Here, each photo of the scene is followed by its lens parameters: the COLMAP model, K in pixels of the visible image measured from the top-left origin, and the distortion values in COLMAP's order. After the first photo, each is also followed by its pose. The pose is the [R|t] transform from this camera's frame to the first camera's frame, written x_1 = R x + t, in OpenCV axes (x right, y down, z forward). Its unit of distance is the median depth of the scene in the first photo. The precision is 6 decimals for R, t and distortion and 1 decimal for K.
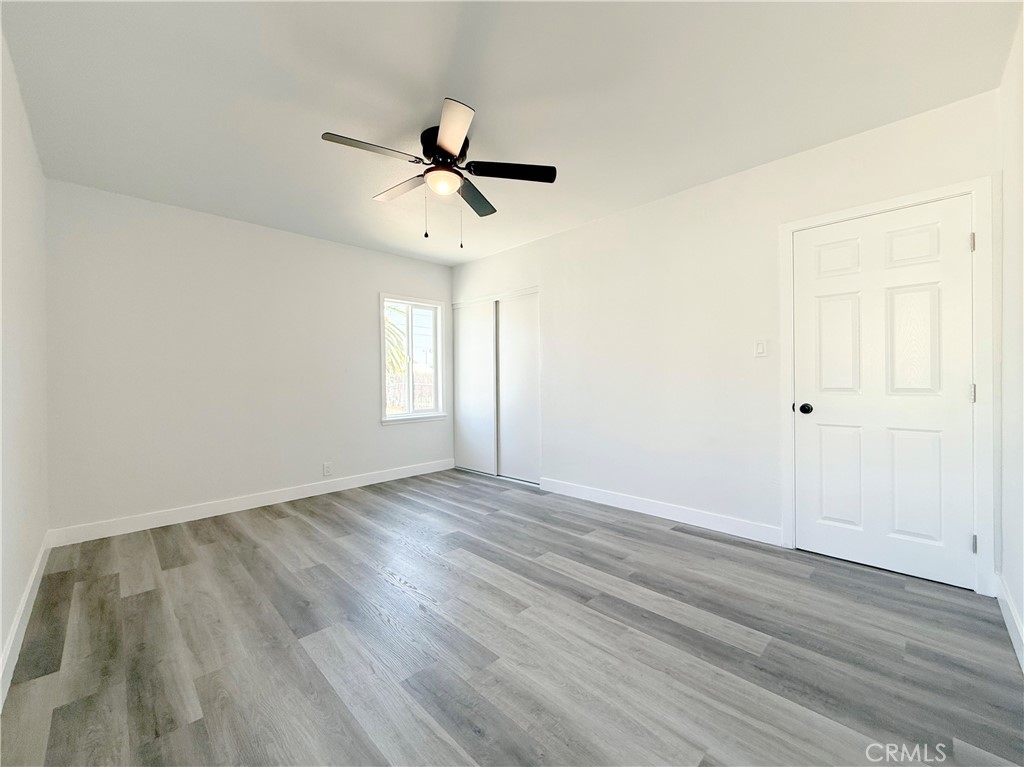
lens RADIAL K [[411.4, 0, 510.6], [0, 411.4, 379.4], [0, 0, 1]] dist [-0.000123, 0.000029]
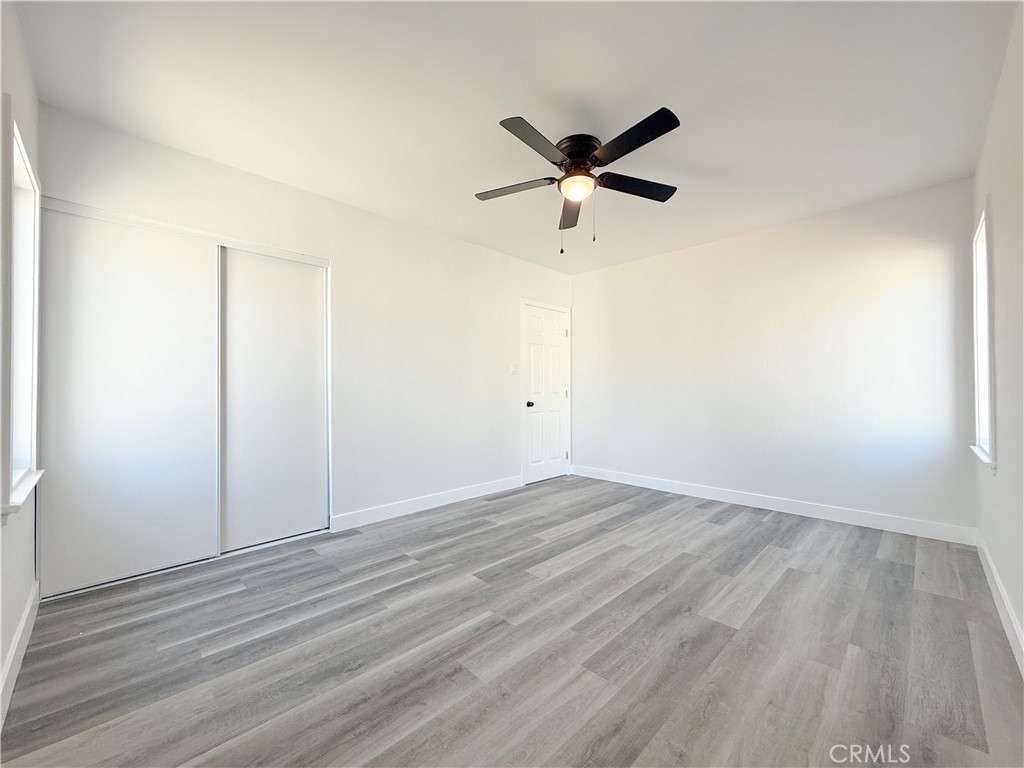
lens RADIAL K [[408.4, 0, 512.0], [0, 408.4, 384.0], [0, 0, 1]] dist [-0.000885, 0.000390]
pose [[-0.001703, 0.024005, 0.999710, -1.078623], [0.001616, 0.999711, -0.024002, 0.026214], [-0.999997, 0.001574, -0.001741, 1.086952]]
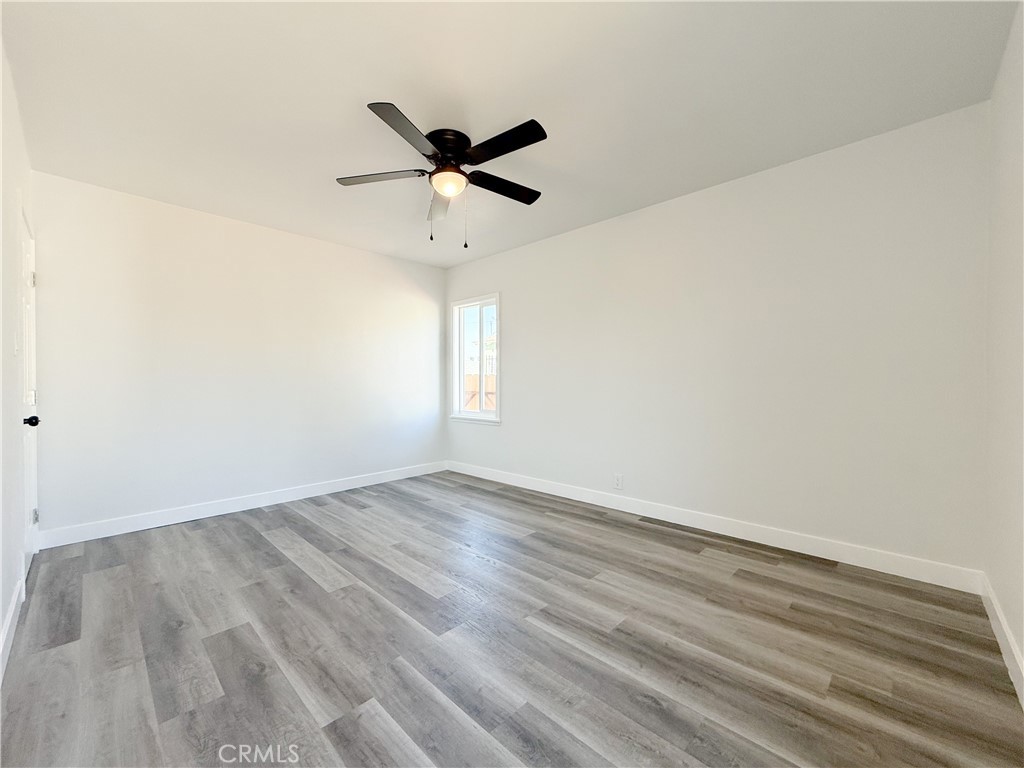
lens RADIAL K [[408.8, 0, 507.1], [0, 408.8, 383.5], [0, 0, 1]] dist [-0.000336, 0.000268]
pose [[-0.999725, 0.015025, -0.018017, -0.258725], [0.014976, 0.999884, 0.002831, 0.006378], [0.018057, 0.002561, -0.999834, 1.867398]]
